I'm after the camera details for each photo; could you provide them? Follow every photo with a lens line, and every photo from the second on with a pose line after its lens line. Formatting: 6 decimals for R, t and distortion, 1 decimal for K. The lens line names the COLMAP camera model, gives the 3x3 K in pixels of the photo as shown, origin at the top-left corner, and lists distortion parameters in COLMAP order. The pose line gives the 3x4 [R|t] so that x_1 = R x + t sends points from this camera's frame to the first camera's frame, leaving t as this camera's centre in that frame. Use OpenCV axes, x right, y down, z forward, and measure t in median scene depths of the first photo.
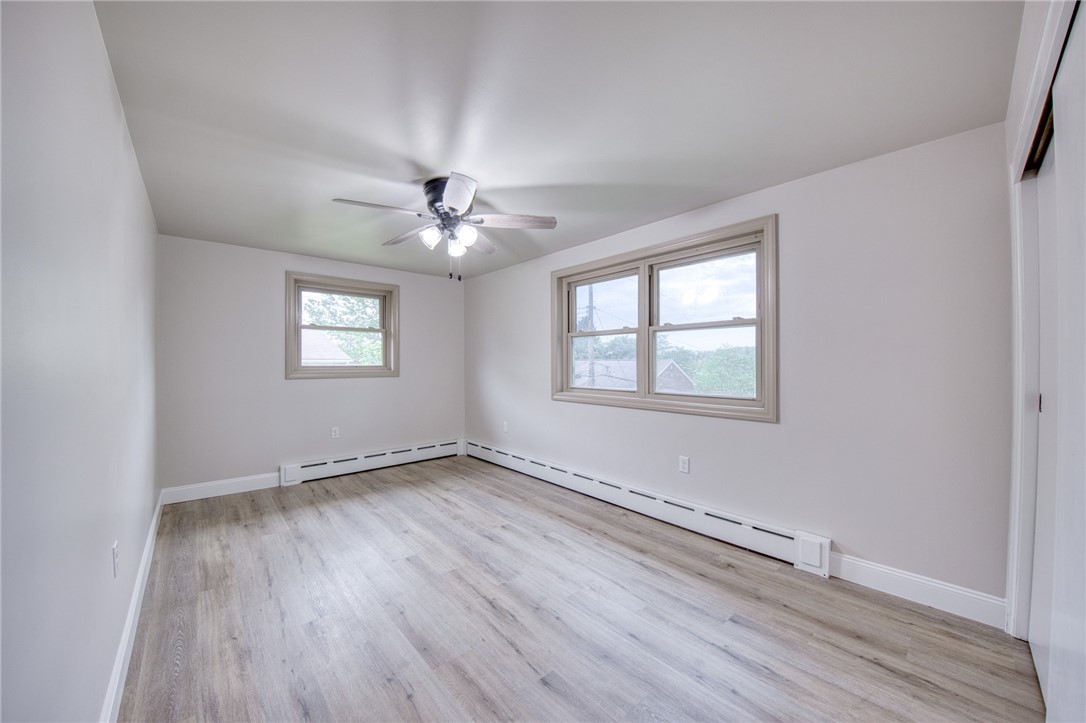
lens RADIAL K [[393.0, 0, 542.5], [0, 393.0, 365.0], [0, 0, 1]] dist [-0.011361, -0.009565]
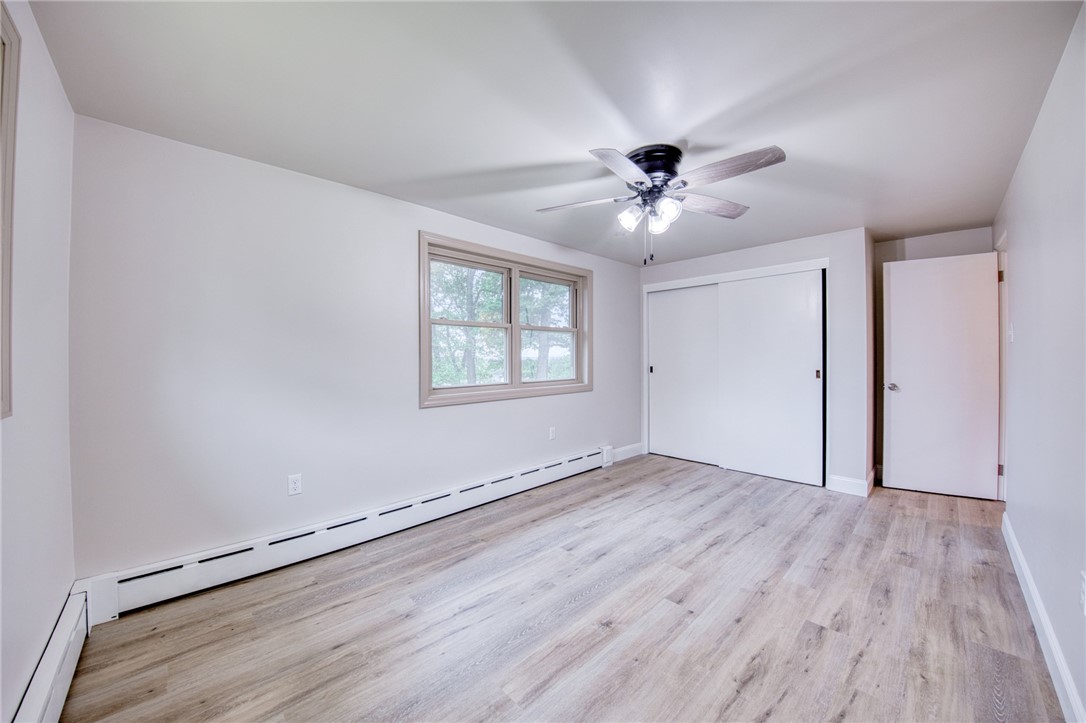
lens RADIAL K [[384.9, 0, 546.1], [0, 384.9, 360.3], [0, 0, 1]] dist [0.002033, -0.012317]
pose [[-0.024326, -0.016929, 0.999561, -0.958790], [0.011850, 0.999781, 0.017221, -0.011409], [-0.999634, 0.012264, -0.024120, 1.105489]]
